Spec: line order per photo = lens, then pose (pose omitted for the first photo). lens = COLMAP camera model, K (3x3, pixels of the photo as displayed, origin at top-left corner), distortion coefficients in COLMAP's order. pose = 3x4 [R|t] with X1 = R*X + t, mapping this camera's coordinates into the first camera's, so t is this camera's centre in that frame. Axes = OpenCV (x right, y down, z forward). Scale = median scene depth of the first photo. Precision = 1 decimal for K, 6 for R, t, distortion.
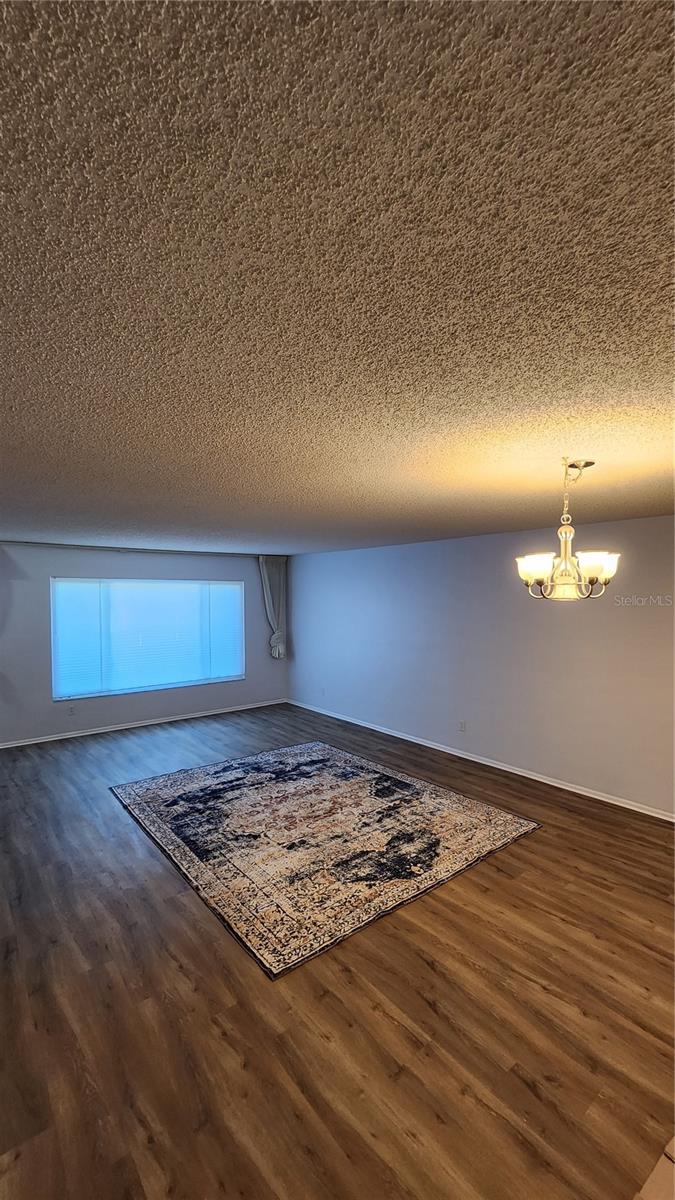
lens RADIAL K [[497.6, 0, 337.3], [0, 497.6, 601.5], [0, 0, 1]] dist [0.003858, 0.001622]
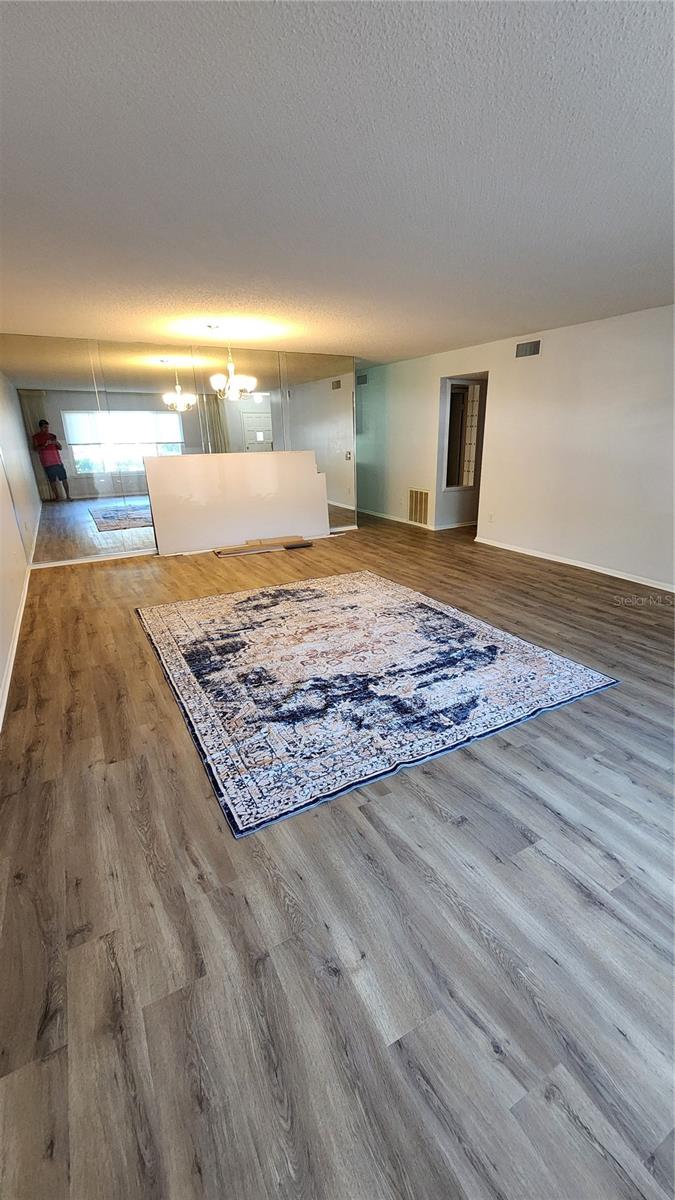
lens RADIAL K [[497.6, 0, 340.7], [0, 497.6, 601.4], [0, 0, 1]] dist [0.003858, 0.001622]
pose [[-0.986282, -0.039910, 0.160170, -0.214131], [0.016191, 0.942262, 0.334484, 0.053642], [-0.164272, 0.332489, -0.928690, 1.786495]]
